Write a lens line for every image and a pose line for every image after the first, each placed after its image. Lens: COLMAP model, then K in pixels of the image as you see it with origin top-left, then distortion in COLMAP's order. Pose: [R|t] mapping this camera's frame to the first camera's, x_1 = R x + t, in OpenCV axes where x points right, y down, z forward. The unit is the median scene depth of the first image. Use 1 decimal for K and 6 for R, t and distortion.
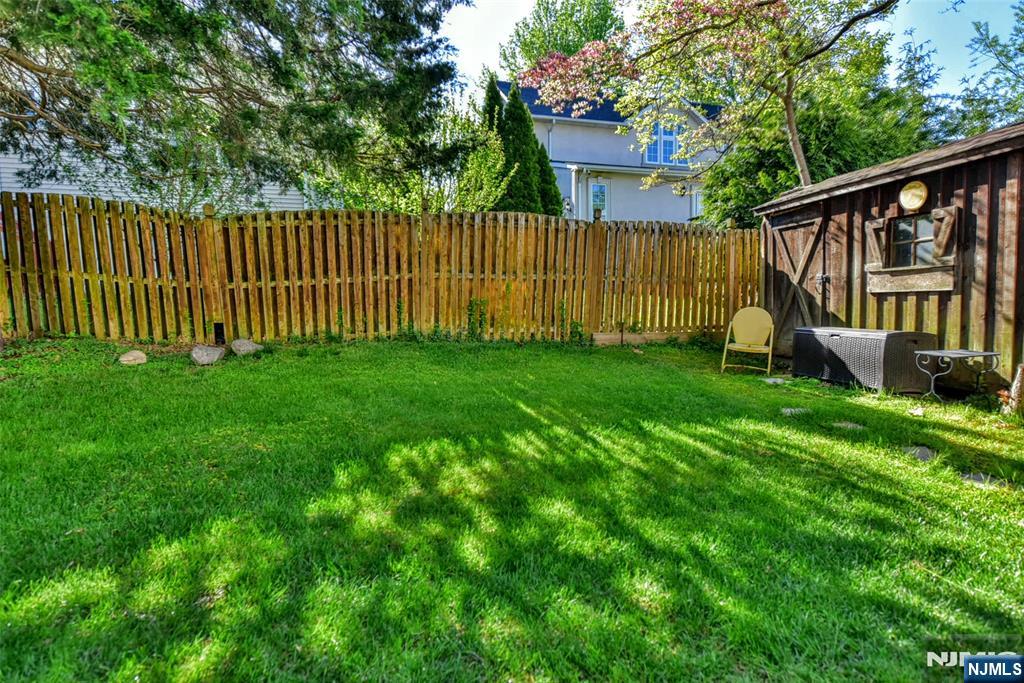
lens RADIAL K [[553.1, 0, 512.0], [0, 553.1, 341.5], [0, 0, 1]] dist [-0.001213, 0.000353]
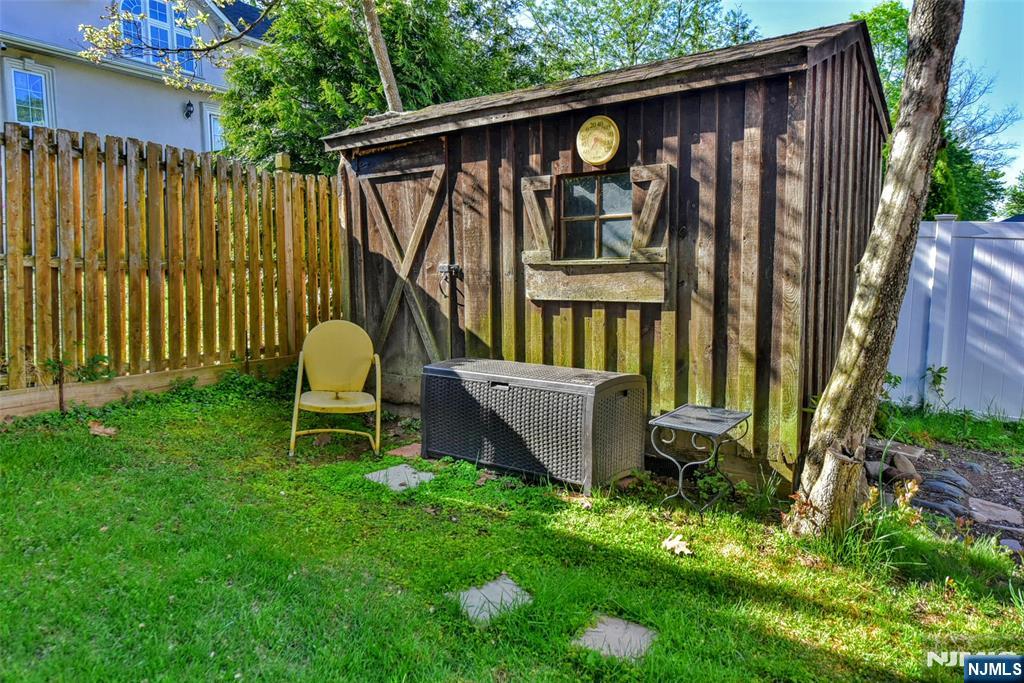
lens RADIAL K [[687.6, 0, 512.0], [0, 687.6, 341.5], [0, 0, 1]] dist [-0.003490, -0.003371]
pose [[0.748454, -0.063353, 0.660154, 0.133775], [0.041949, 0.997956, 0.048210, -0.074940], [-0.661858, -0.008390, 0.749582, 0.431229]]
